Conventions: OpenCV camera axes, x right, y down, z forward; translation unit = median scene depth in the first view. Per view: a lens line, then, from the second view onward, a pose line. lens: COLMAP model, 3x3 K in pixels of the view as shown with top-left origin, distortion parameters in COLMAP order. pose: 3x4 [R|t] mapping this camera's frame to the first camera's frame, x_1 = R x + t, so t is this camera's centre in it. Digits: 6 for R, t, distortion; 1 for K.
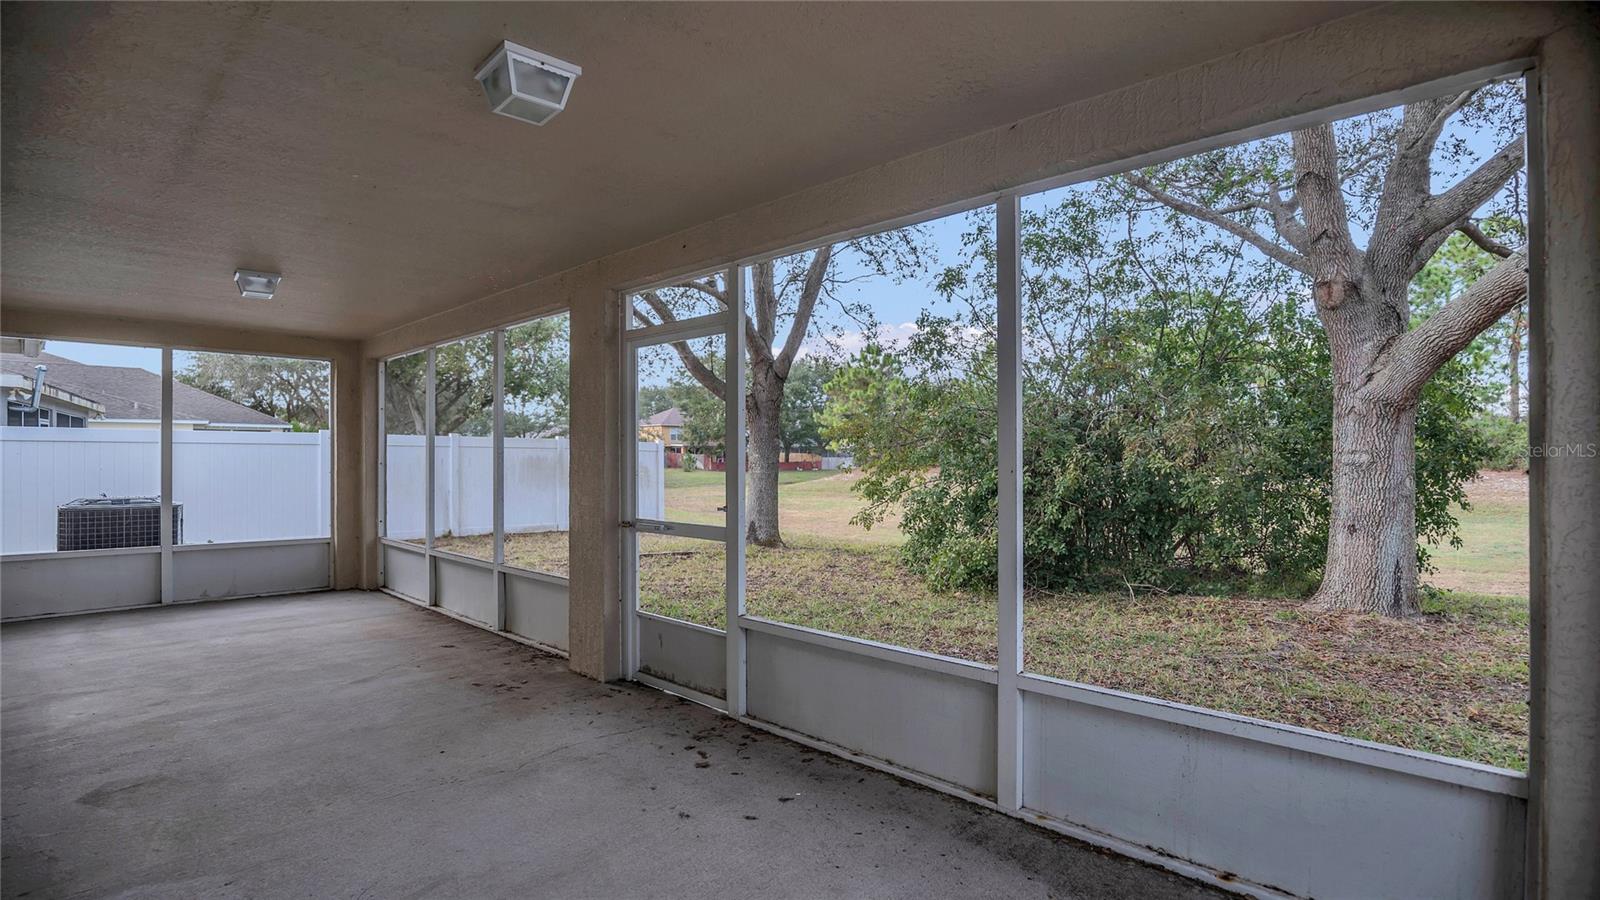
lens RADIAL K [[765.1, 0, 804.5], [0, 765.1, 455.8], [0, 0, 1]] dist [-0.001338, 0.000109]
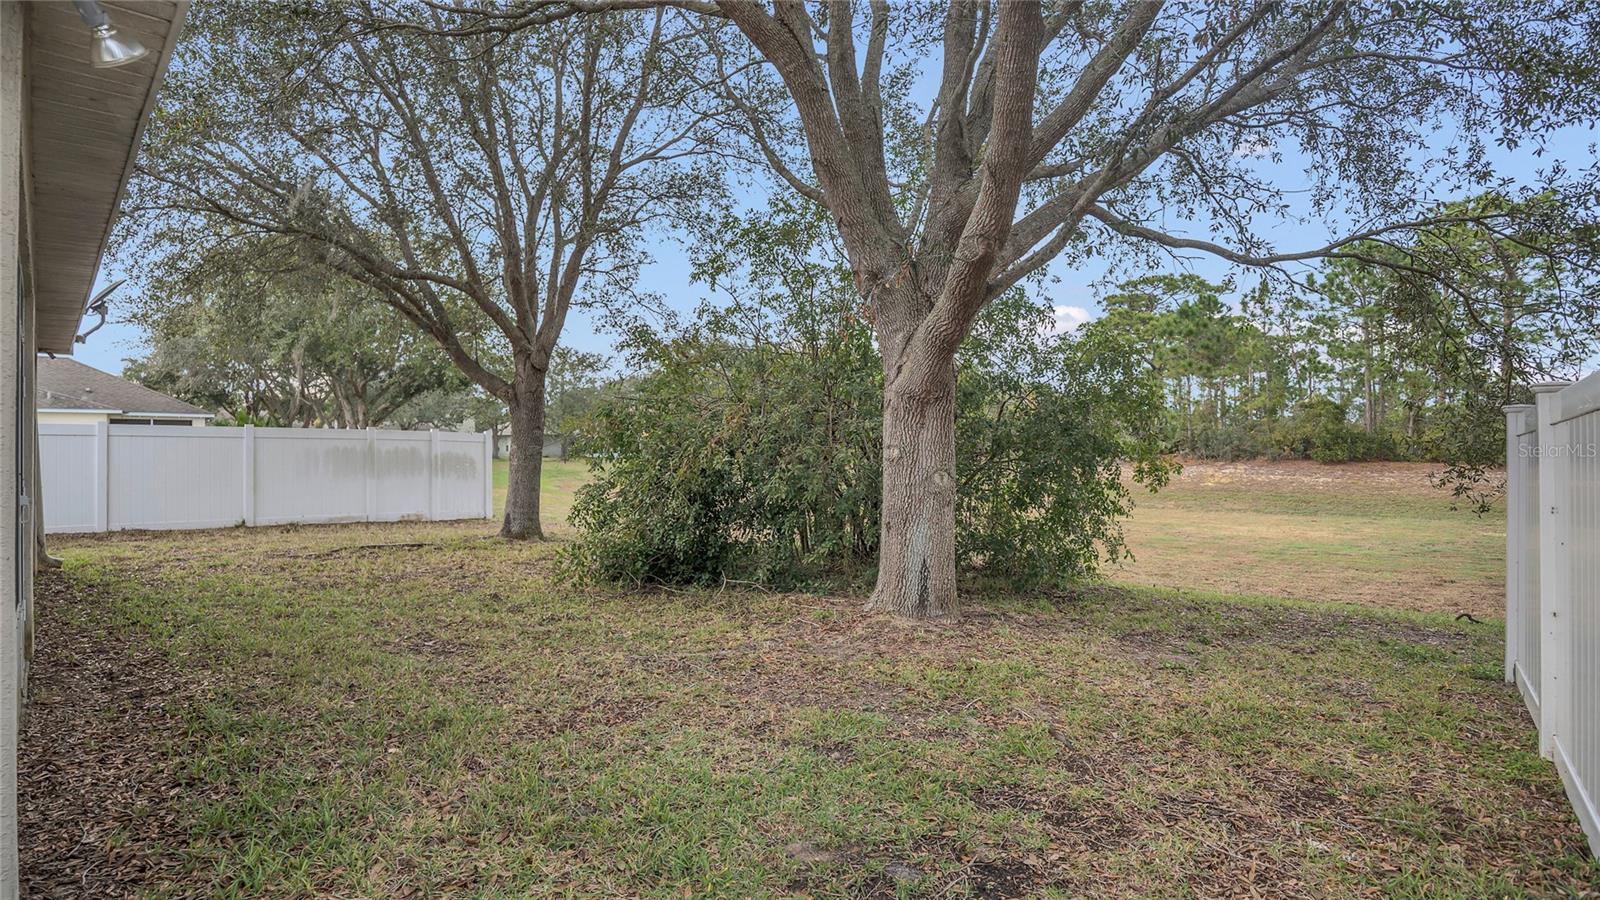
lens RADIAL K [[765.1, 0, 801.6], [0, 765.1, 453.6], [0, 0, 1]] dist [-0.001338, 0.000109]
pose [[0.999764, 0.009988, -0.019293, 0.343766], [-0.009937, 0.999947, 0.002755, 0.001318], [0.019320, -0.002562, 0.999810, 0.018277]]
